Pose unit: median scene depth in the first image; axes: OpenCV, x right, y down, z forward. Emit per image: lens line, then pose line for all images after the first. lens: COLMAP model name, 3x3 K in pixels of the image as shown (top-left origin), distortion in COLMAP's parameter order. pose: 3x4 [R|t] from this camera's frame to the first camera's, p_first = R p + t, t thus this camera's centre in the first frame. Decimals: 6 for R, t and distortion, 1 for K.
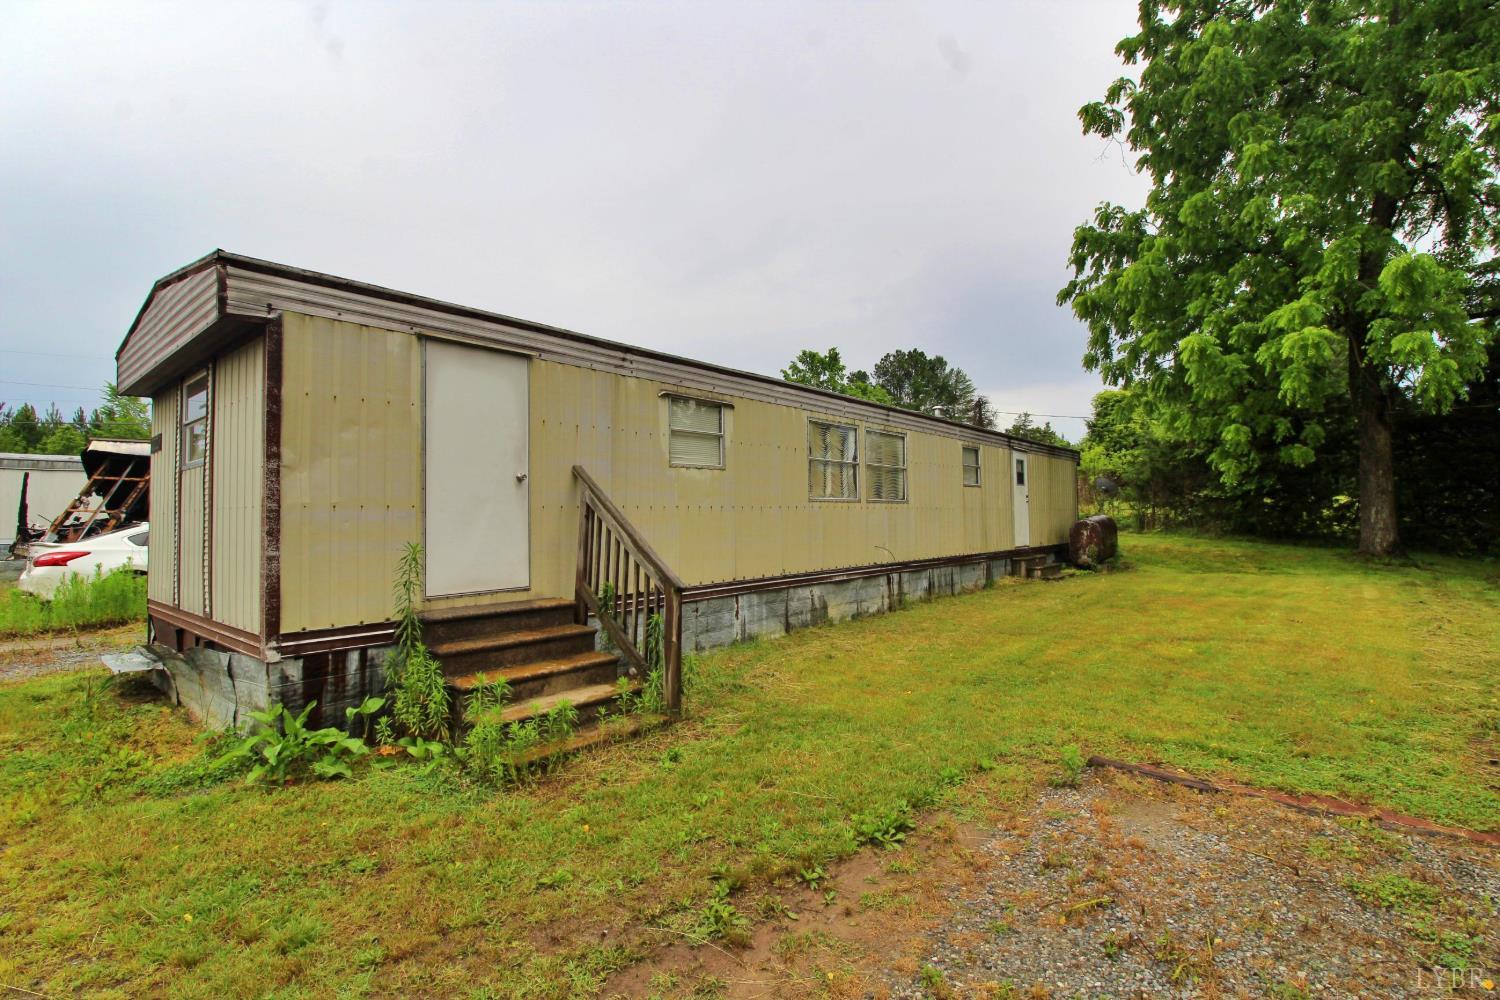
lens RADIAL K [[701.6, 0, 754.3], [0, 701.6, 502.1], [0, 0, 1]] dist [0.001335, 0.000154]
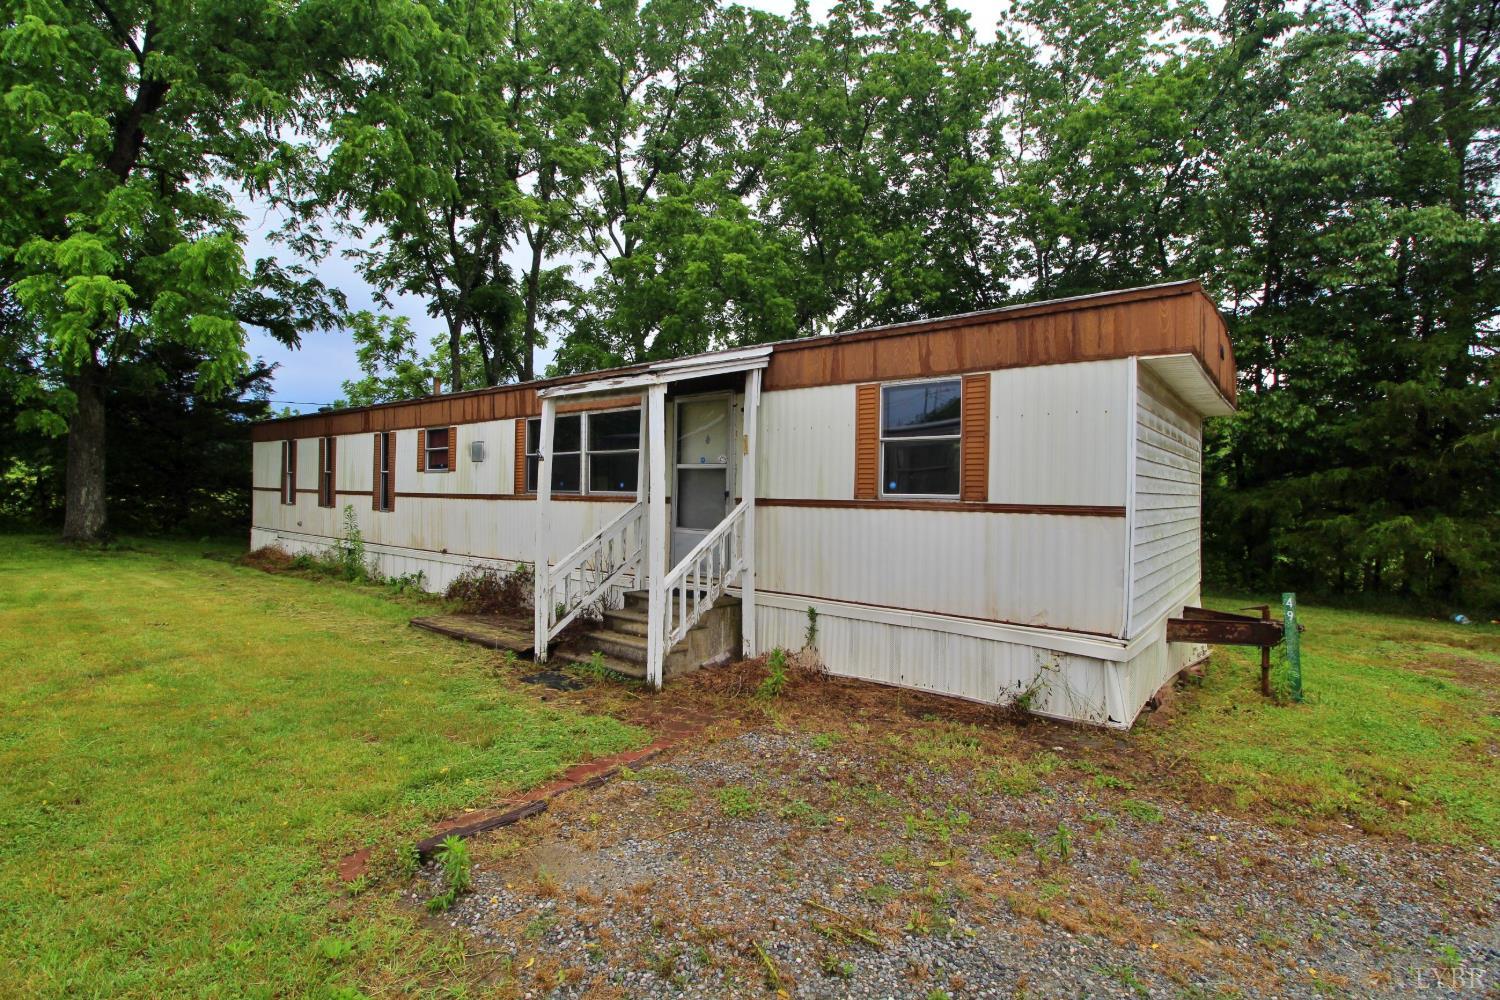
lens RADIAL K [[701.6, 0, 754.2], [0, 701.6, 495.0], [0, 0, 1]] dist [0.001335, 0.000154]
pose [[-0.059823, 0.001700, 0.998208, -0.295734], [-0.026980, 0.999630, -0.003320, -0.012457], [-0.997844, -0.027130, -0.059755, 0.765511]]
